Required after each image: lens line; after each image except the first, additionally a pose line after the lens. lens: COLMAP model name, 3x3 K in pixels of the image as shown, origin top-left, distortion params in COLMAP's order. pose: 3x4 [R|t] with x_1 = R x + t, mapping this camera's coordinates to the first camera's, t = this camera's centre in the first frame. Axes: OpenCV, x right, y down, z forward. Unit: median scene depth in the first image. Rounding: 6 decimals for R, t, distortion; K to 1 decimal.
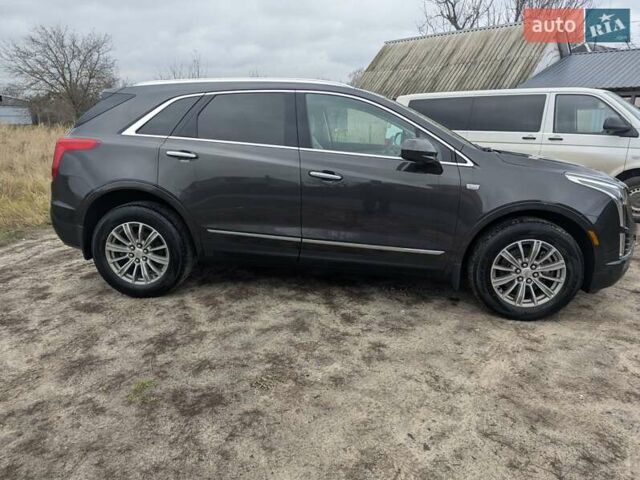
lens RADIAL K [[444.7, 0, 320.0], [0, 444.7, 240.0], [0, 0, 1]] dist [0.057418, -0.047352]
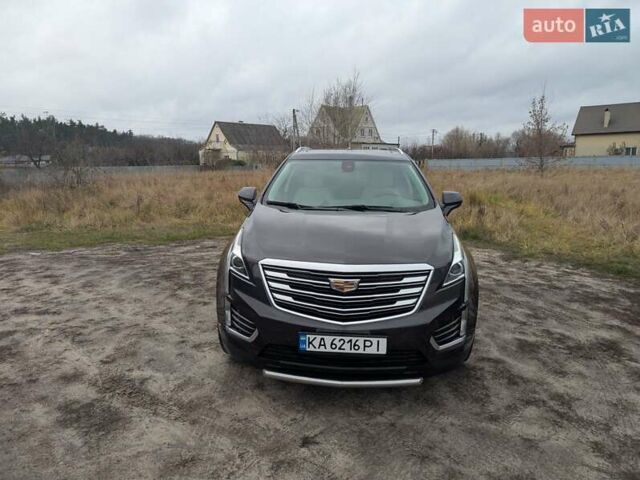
lens RADIAL K [[444.7, 0, 320.0], [0, 444.7, 240.0], [0, 0, 1]] dist [0.057418, -0.047352]
pose [[0.045211, 0.175175, -0.983499, 2.010112], [-0.271286, 0.949661, 0.156677, -0.425253], [0.961436, 0.259726, 0.090458, 1.362723]]
